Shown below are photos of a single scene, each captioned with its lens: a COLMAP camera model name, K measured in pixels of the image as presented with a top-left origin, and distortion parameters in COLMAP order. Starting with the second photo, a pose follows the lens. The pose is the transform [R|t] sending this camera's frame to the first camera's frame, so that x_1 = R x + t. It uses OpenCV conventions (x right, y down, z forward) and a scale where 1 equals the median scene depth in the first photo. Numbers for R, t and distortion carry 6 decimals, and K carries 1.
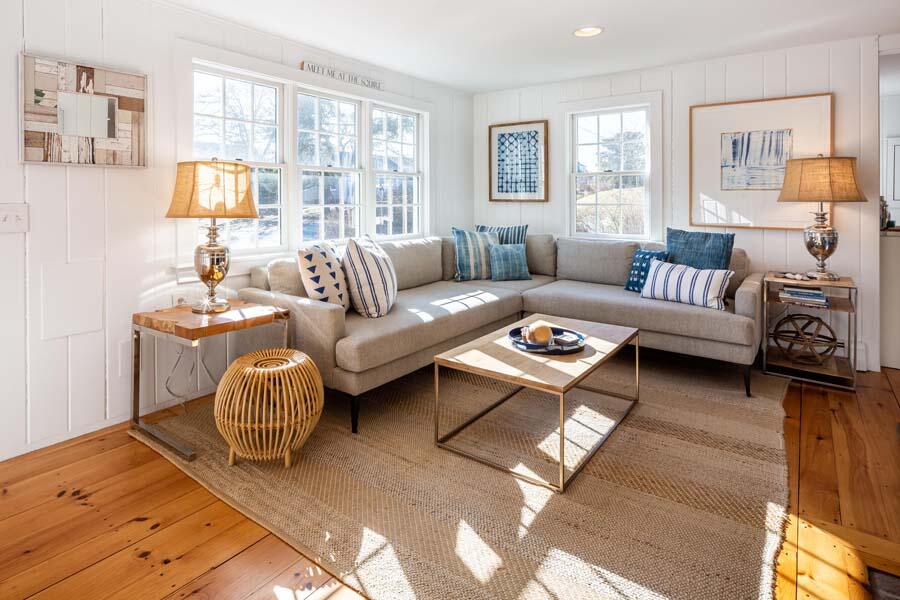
lens RADIAL K [[497.3, 0, 409.5], [0, 497.3, 199.8], [0, 0, 1]] dist [-0.000416, 0.000584]
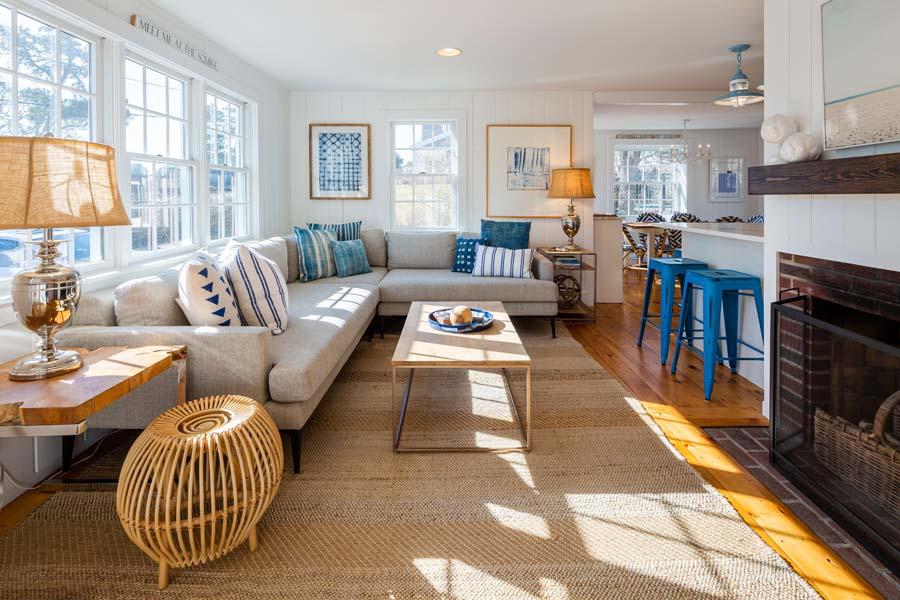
lens RADIAL K [[445.1, 0, 449.1], [0, 445.1, 202.0], [0, 0, 1]] dist [-0.000714, -0.001311]
pose [[0.779310, -0.009859, 0.626561, -0.262427], [0.003383, 0.999928, 0.011526, -0.001200], [-0.626630, -0.006863, 0.779287, 0.172166]]
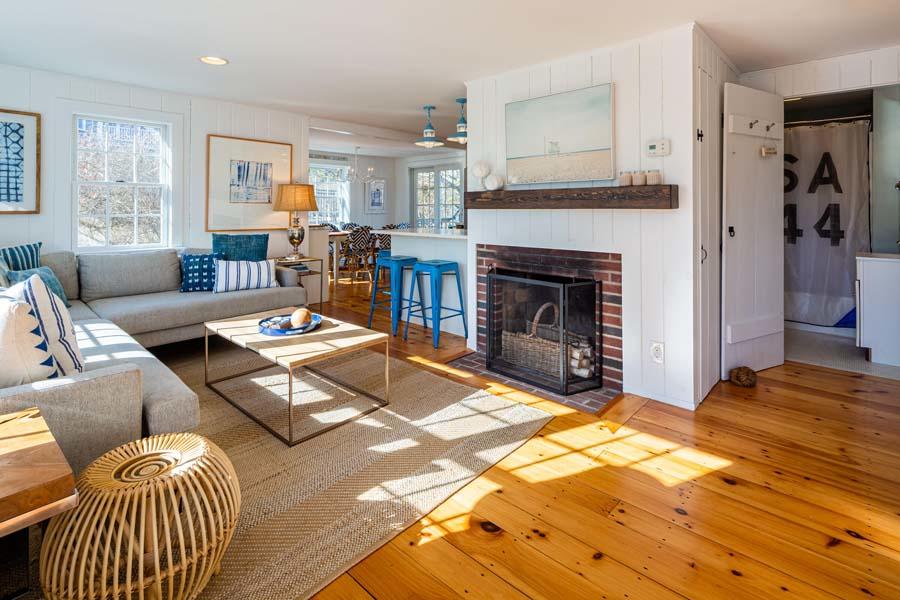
lens RADIAL K [[445.1, 0, 449.1], [0, 445.1, 202.0], [0, 0, 1]] dist [-0.000714, -0.001311]
pose [[0.061173, 0.012828, 0.998045, -0.541865], [0.001745, 0.999915, -0.012959, -0.005754], [-0.998126, 0.002534, 0.061145, 0.368785]]
